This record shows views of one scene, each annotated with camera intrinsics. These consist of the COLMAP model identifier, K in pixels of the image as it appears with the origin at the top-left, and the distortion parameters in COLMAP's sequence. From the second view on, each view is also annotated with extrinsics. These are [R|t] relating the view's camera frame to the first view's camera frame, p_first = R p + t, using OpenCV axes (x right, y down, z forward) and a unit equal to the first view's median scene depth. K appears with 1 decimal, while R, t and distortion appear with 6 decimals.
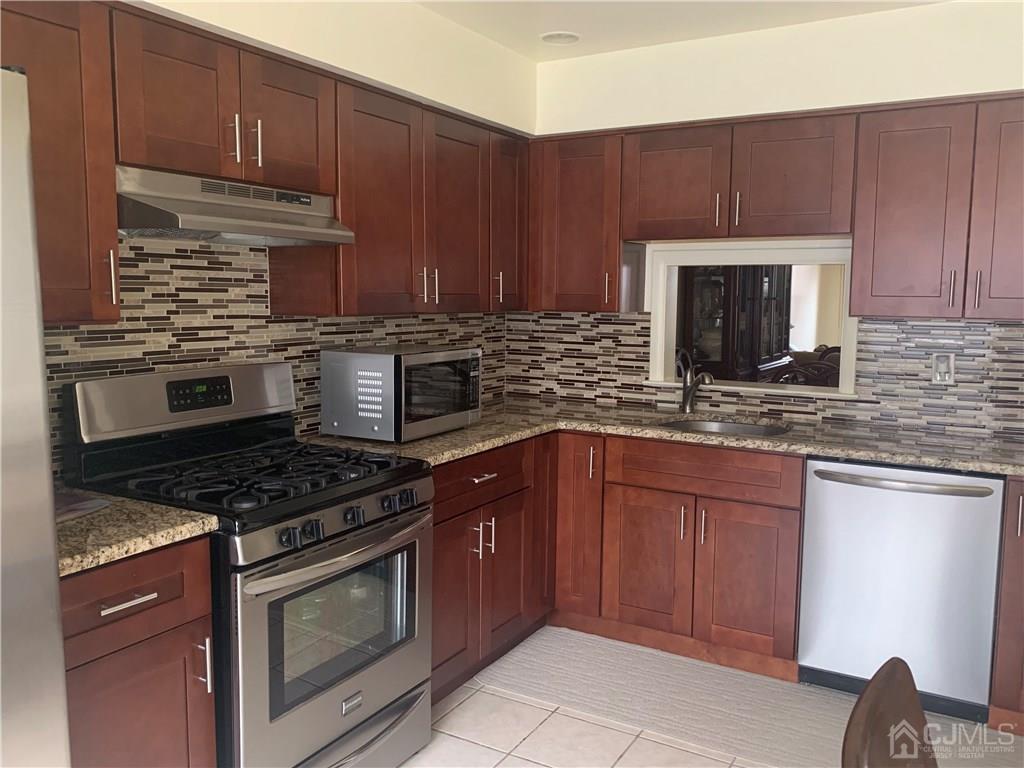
lens RADIAL K [[834.0, 0, 512.0], [0, 834.0, 384.0], [0, 0, 1]] dist [-0.062896, -0.003911]
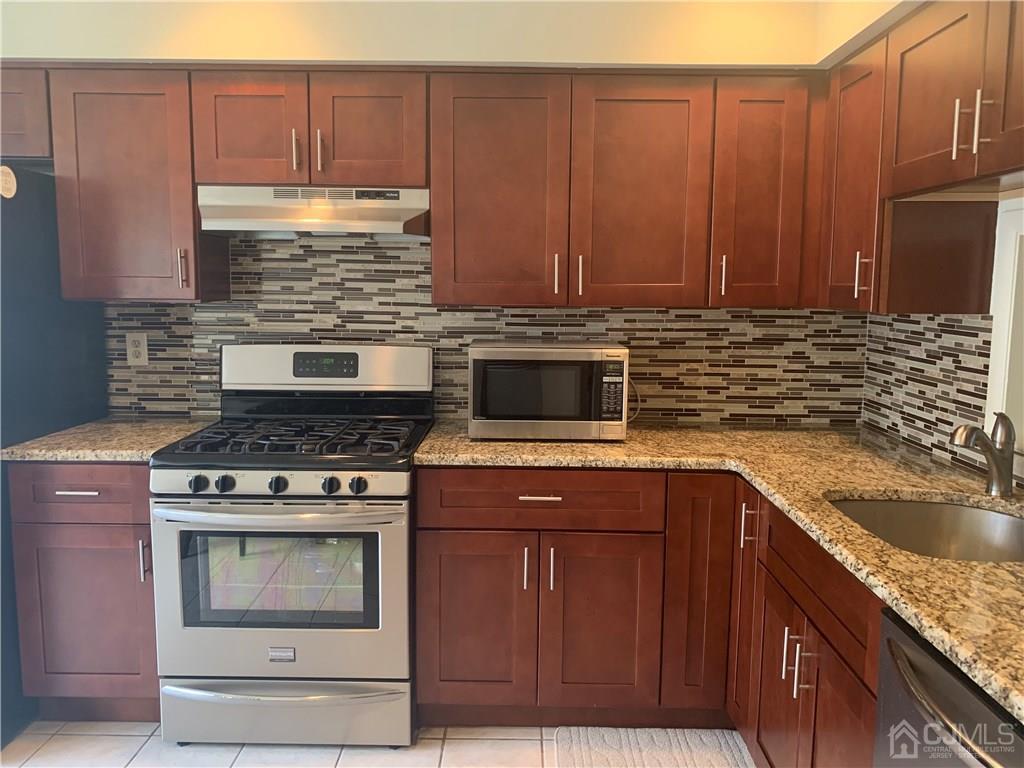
lens RADIAL K [[776.0, 0, 506.1], [0, 776.0, 378.7], [0, 0, 1]] dist [0.090235, -0.171765]
pose [[0.478314, 0.100852, -0.872379, 0.664682], [-0.099456, 0.993214, 0.060290, -0.056598], [0.872539, 0.057926, 0.485099, 0.596435]]
